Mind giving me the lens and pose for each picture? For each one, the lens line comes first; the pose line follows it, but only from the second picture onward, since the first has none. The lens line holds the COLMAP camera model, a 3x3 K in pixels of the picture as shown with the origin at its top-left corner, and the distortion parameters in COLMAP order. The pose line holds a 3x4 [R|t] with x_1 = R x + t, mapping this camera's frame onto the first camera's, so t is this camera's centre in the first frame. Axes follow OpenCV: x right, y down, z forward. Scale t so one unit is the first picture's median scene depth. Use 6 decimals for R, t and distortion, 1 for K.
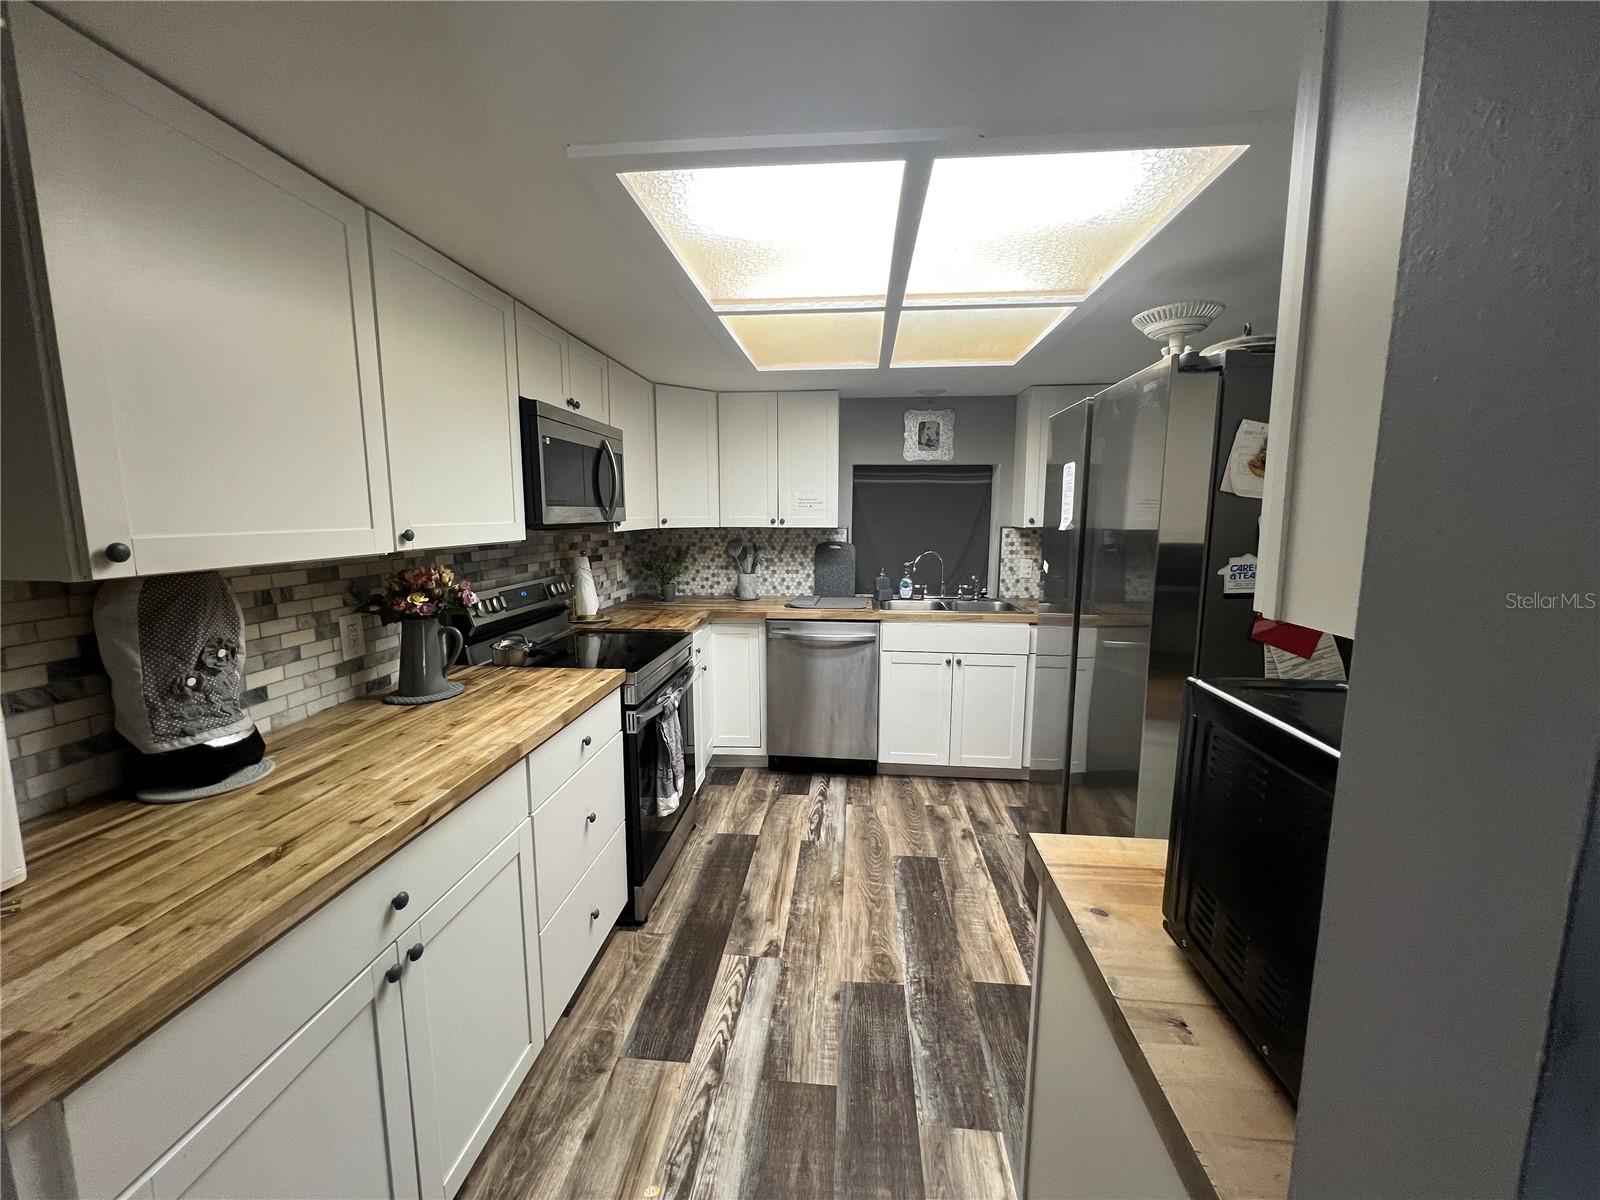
lens RADIAL K [[642.5, 0, 800.0], [0, 642.5, 600.0], [0, 0, 1]] dist [-0.002335, -0.000046]
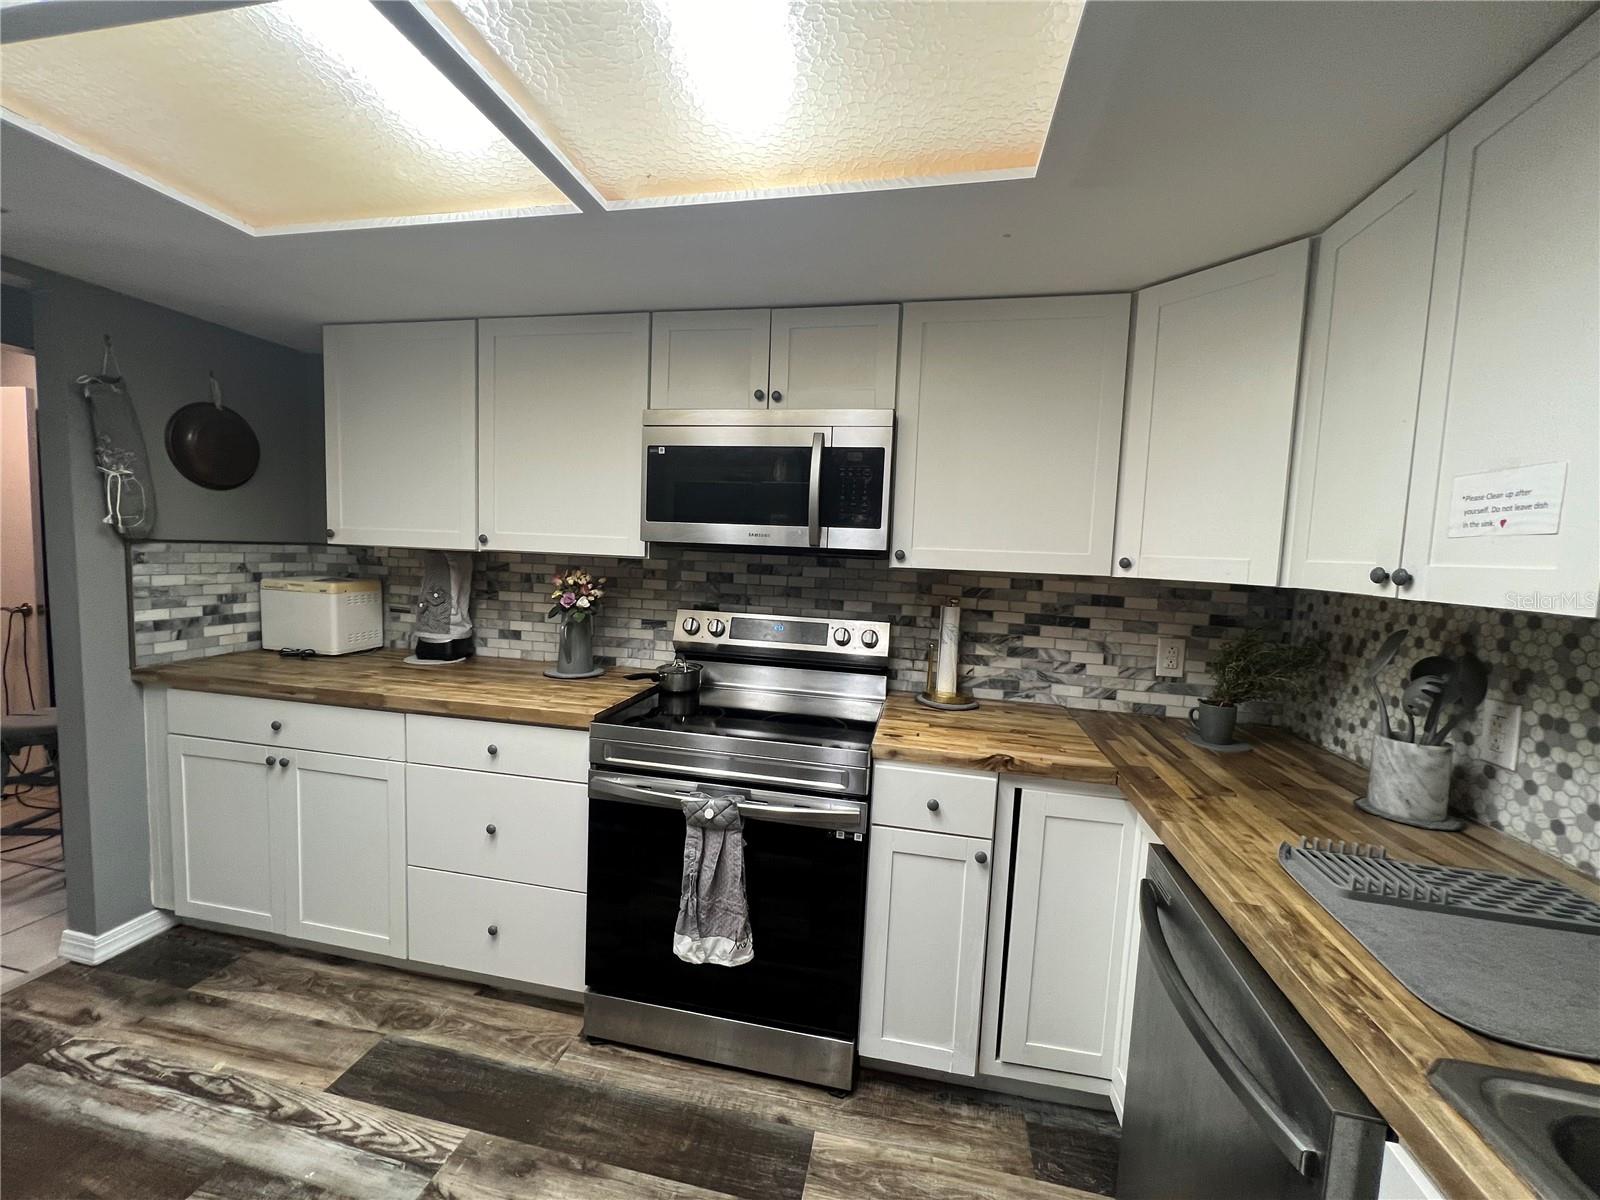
lens RADIAL K [[642.5, 0, 800.0], [0, 642.5, 600.0], [0, 0, 1]] dist [-0.002335, -0.000046]
pose [[-0.116777, 0.076198, -0.990231, 0.485357], [-0.174476, 0.979972, 0.095984, -0.155970], [0.977712, 0.183980, -0.101144, 1.279762]]
